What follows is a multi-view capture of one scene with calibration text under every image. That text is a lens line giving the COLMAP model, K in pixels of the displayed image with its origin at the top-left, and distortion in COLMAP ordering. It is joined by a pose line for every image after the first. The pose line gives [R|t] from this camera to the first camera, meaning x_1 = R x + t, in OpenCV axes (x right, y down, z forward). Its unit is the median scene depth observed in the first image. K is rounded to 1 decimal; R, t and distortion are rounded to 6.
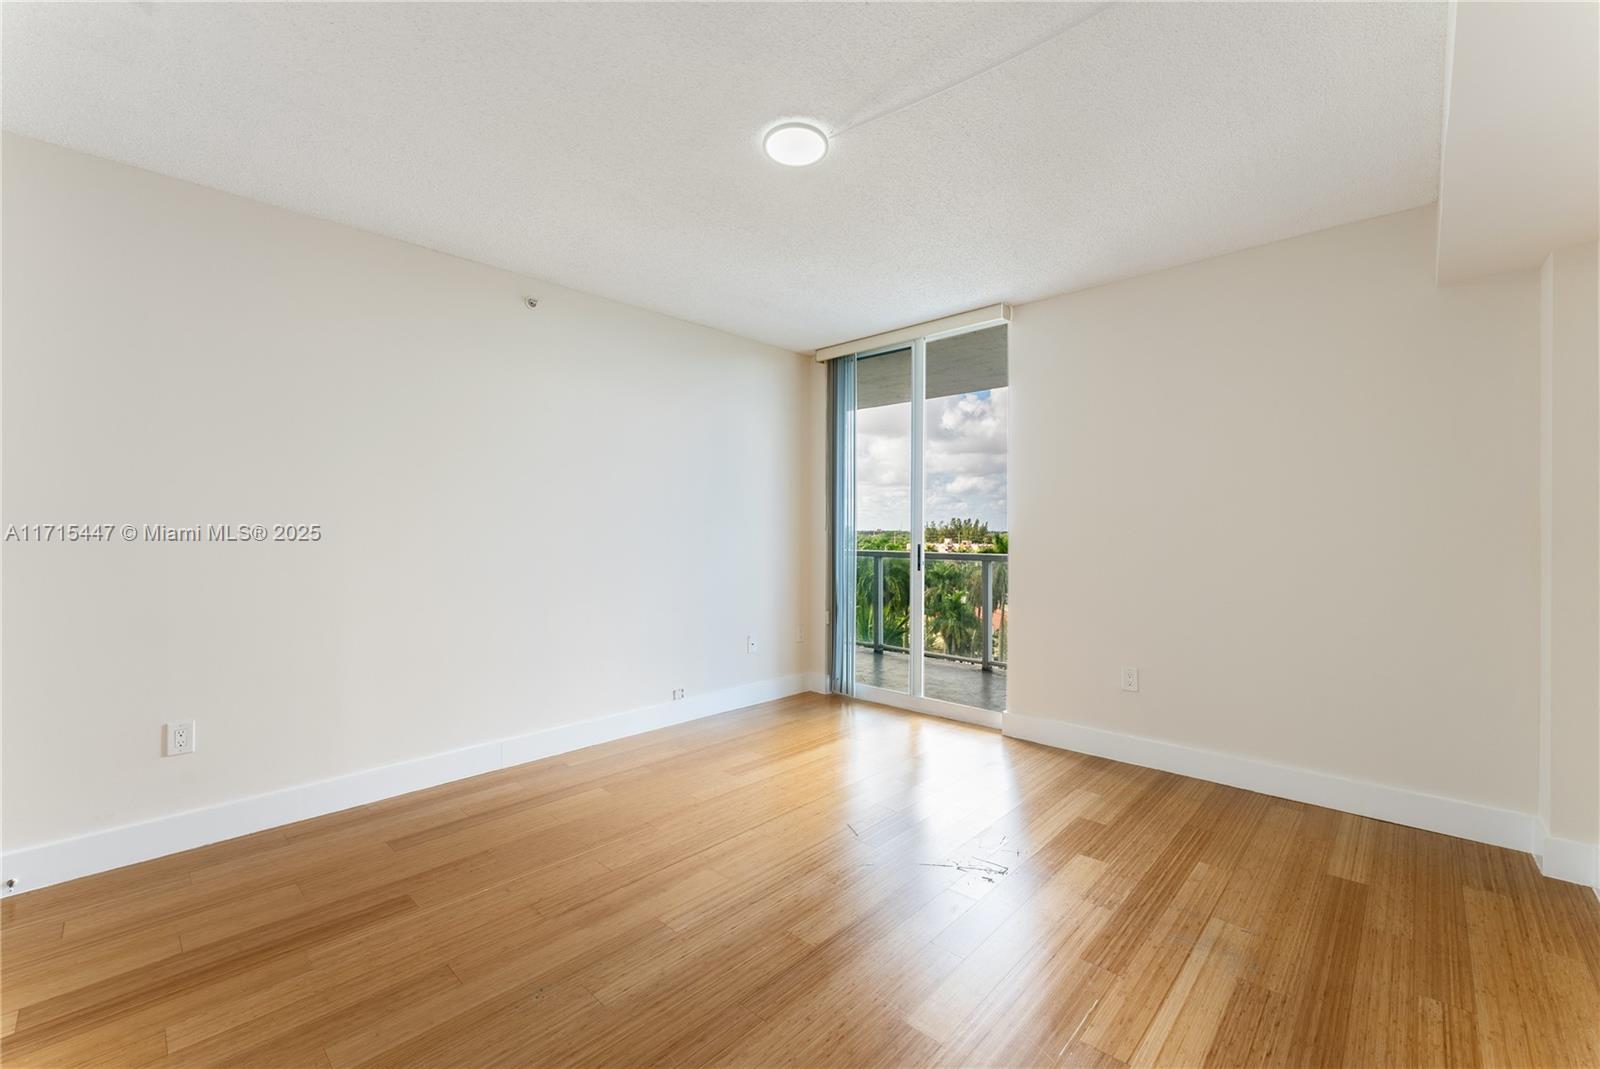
lens RADIAL K [[664.1, 0, 781.5], [0, 664.1, 533.7], [0, 0, 1]] dist [-0.009827, 0.002586]
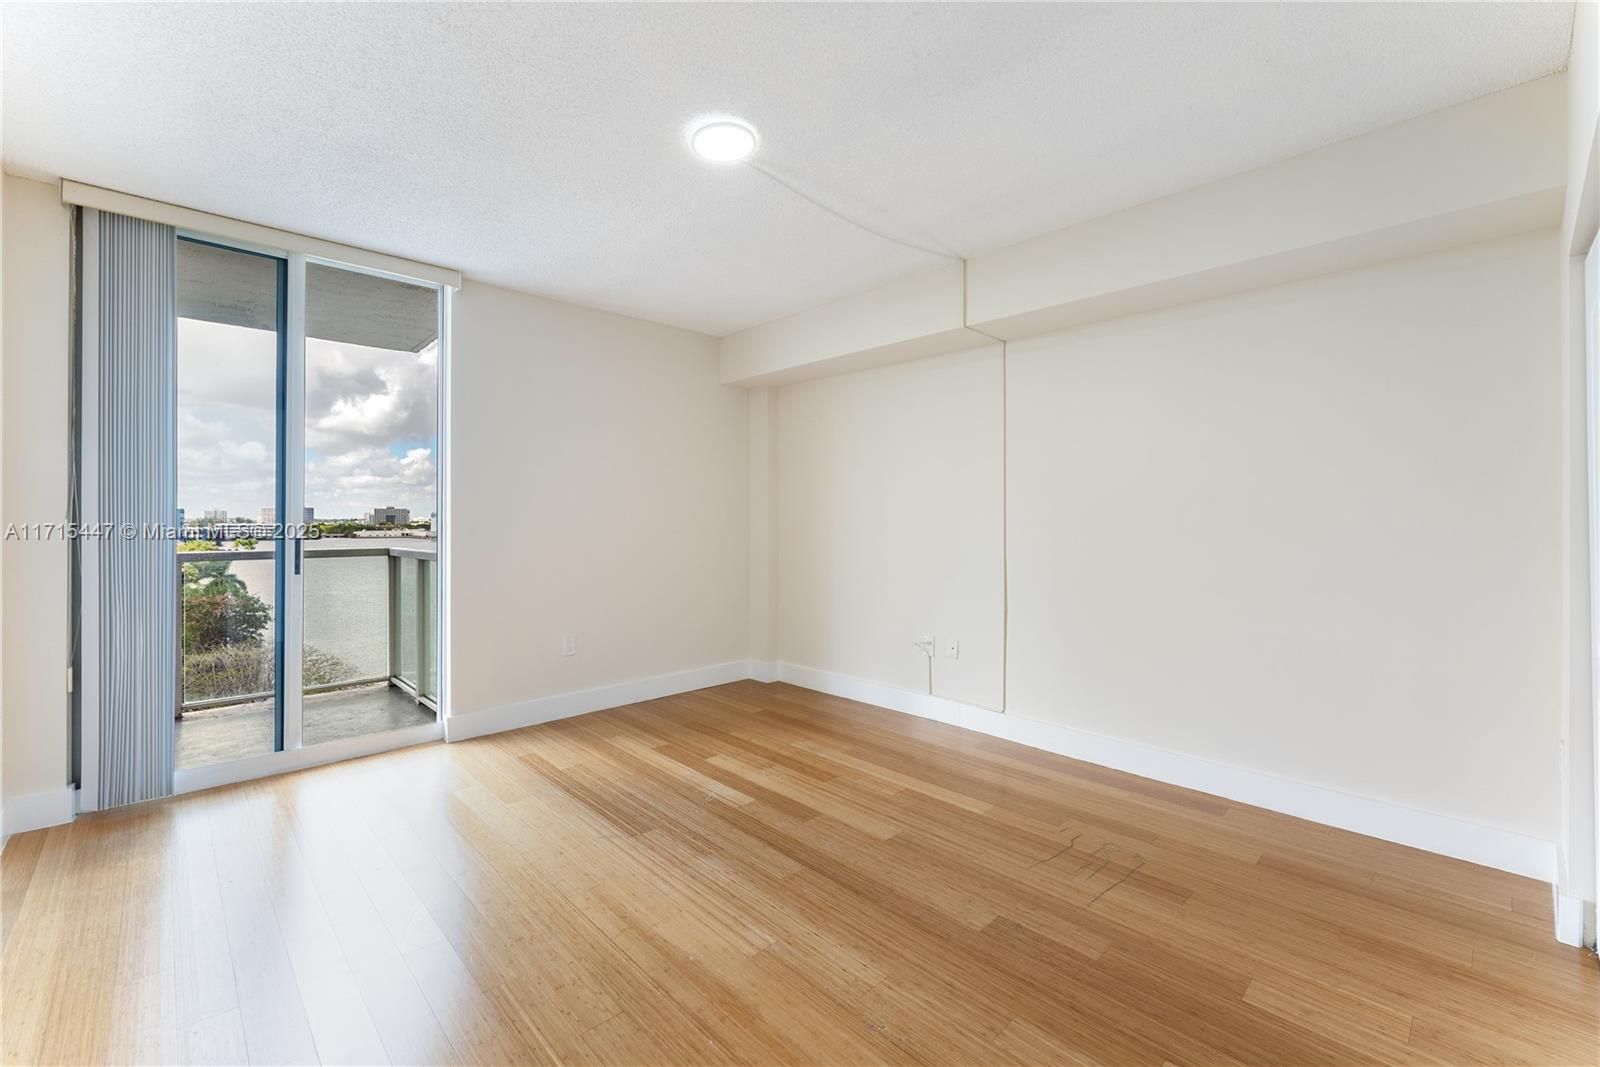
lens RADIAL K [[689.1, 0, 802.1], [0, 689.1, 520.4], [0, 0, 1]] dist [-0.004568, -0.000280]
pose [[0.012815, -0.001239, 0.999917, -0.888495], [0.002431, 0.999996, 0.001207, -0.002979], [-0.999915, 0.002415, 0.012818, 0.736679]]
